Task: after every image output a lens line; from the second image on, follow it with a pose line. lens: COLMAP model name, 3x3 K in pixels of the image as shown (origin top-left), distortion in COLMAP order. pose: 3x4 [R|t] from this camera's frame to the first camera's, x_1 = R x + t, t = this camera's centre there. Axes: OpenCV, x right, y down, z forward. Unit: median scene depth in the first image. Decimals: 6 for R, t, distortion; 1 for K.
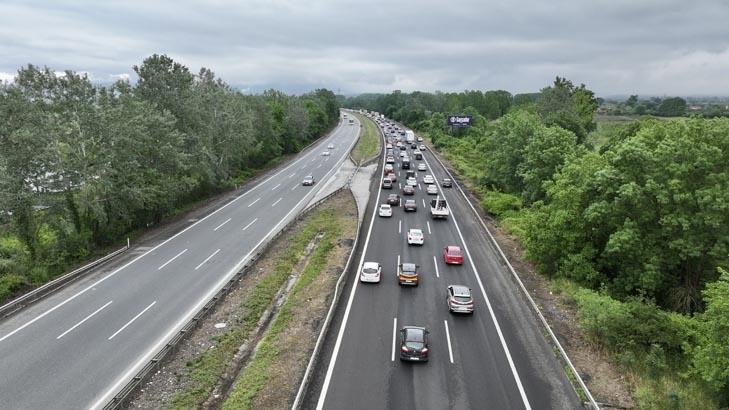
lens RADIAL K [[514.8, 0, 364.5], [0, 514.8, 205.0], [0, 0, 1]] dist [-0.000817, 0.015470]
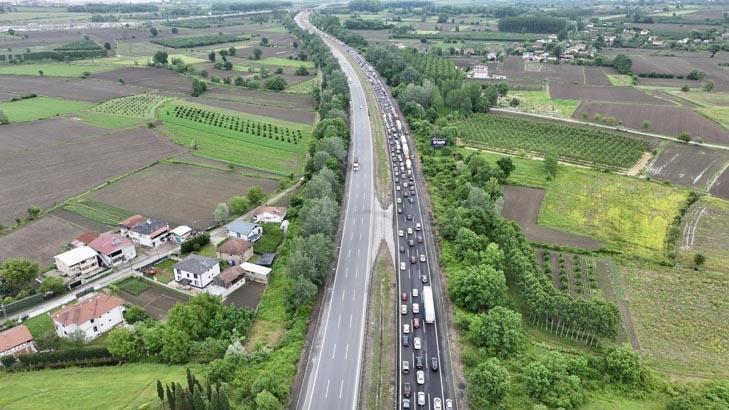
lens RADIAL K [[514.8, 0, 364.5], [0, 514.8, 205.0], [0, 0, 1]] dist [-0.000817, 0.015470]
pose [[0.999631, -0.003653, 0.026918, -0.325121], [-0.002071, 0.977781, 0.209618, -1.183480], [-0.027086, -0.209597, 0.977413, -2.183684]]
